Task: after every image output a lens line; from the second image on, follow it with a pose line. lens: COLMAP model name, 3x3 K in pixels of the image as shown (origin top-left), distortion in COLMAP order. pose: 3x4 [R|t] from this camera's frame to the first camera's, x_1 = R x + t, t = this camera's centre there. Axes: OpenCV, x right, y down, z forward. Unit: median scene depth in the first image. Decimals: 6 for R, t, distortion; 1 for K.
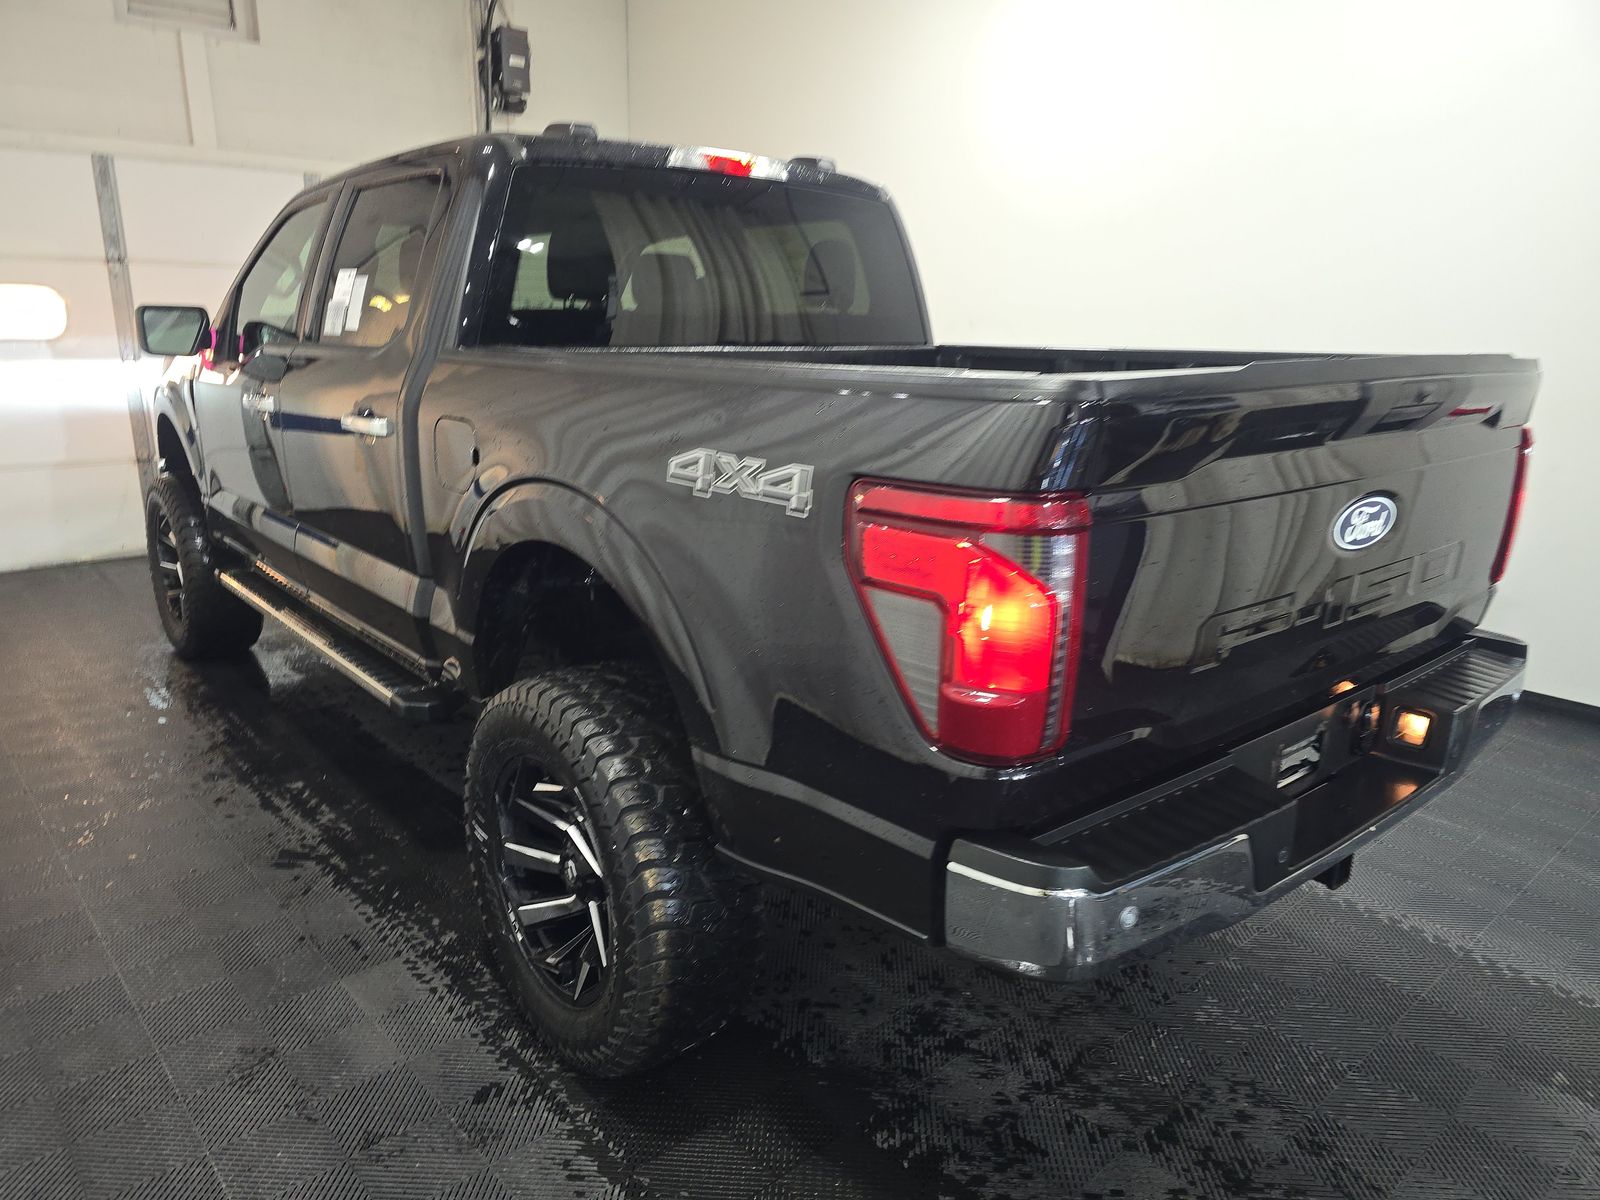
lens RADIAL K [[1054.2, 0, 800.0], [0, 1054.2, 600.0], [0, 0, 1]] dist [0.001842, -0.003197]
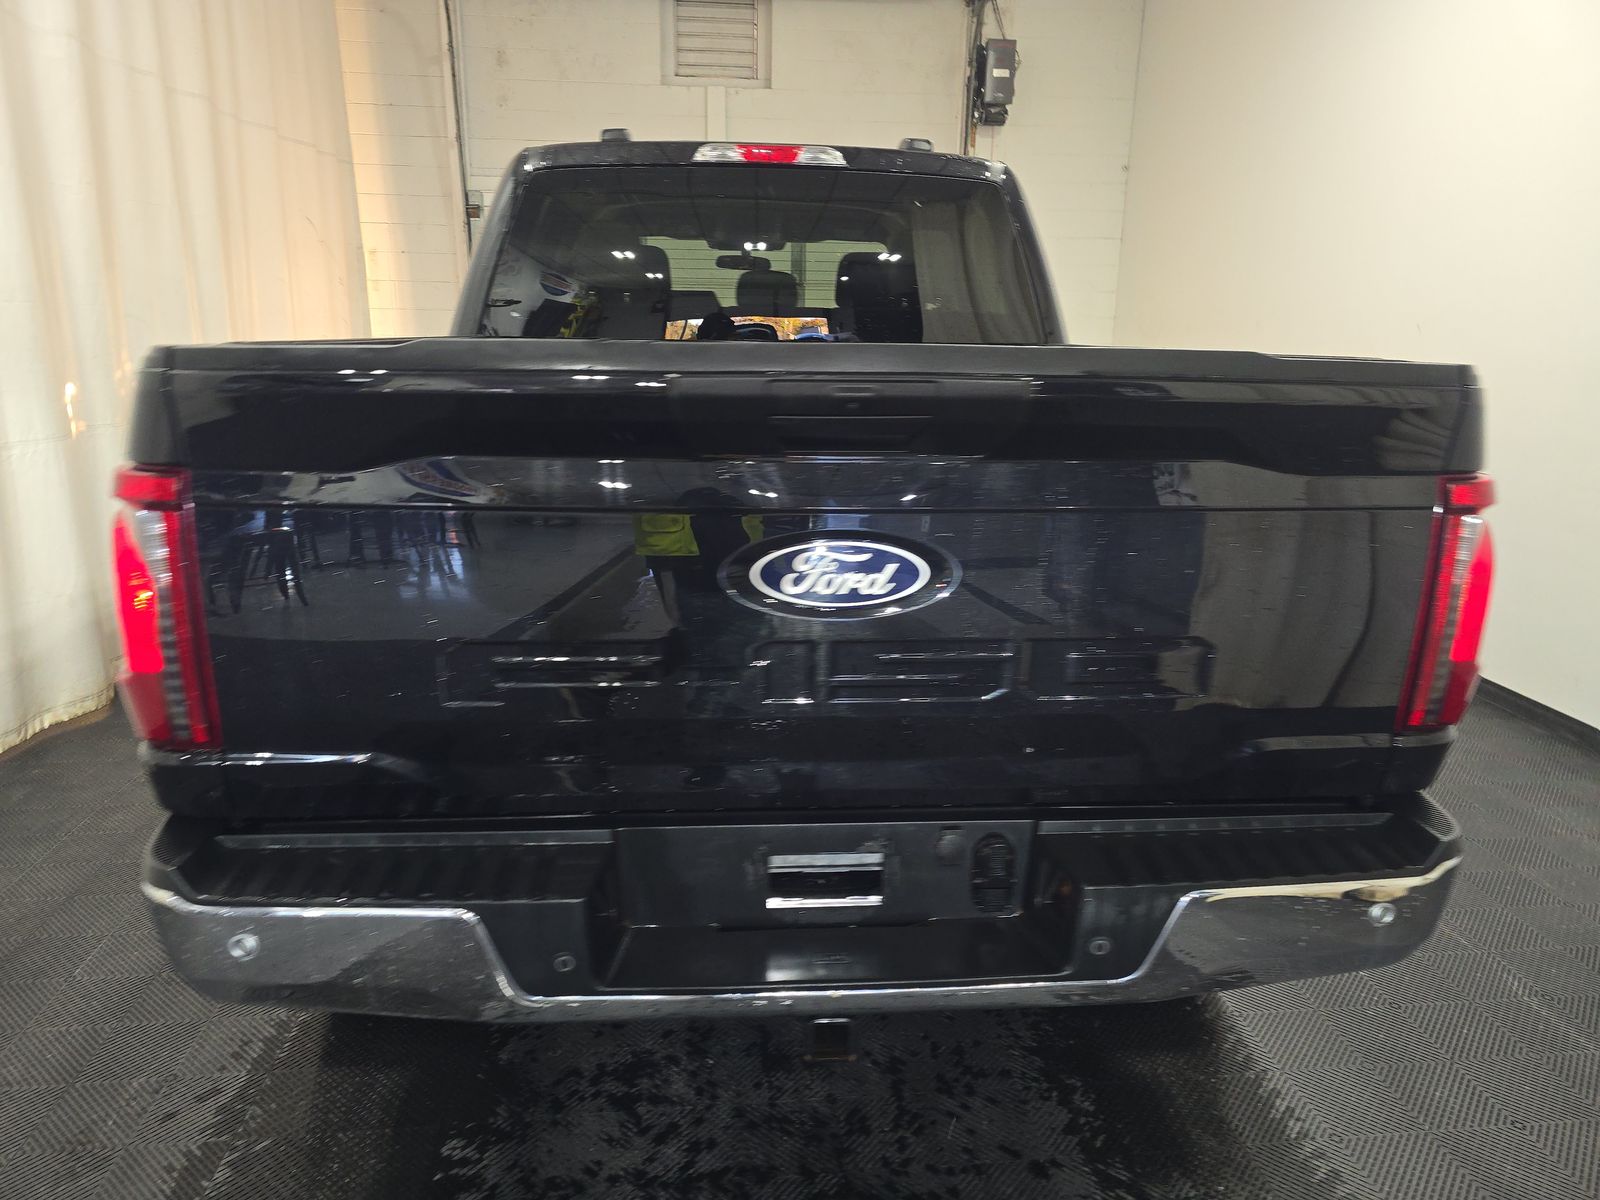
lens RADIAL K [[1054.2, 0, 800.0], [0, 1054.2, 600.0], [0, 0, 1]] dist [0.001842, -0.003197]
pose [[0.821858, 0.142343, -0.551622, 0.479788], [-0.150219, 0.988161, 0.031179, -0.038032], [0.549530, 0.057240, 0.833511, 0.200854]]
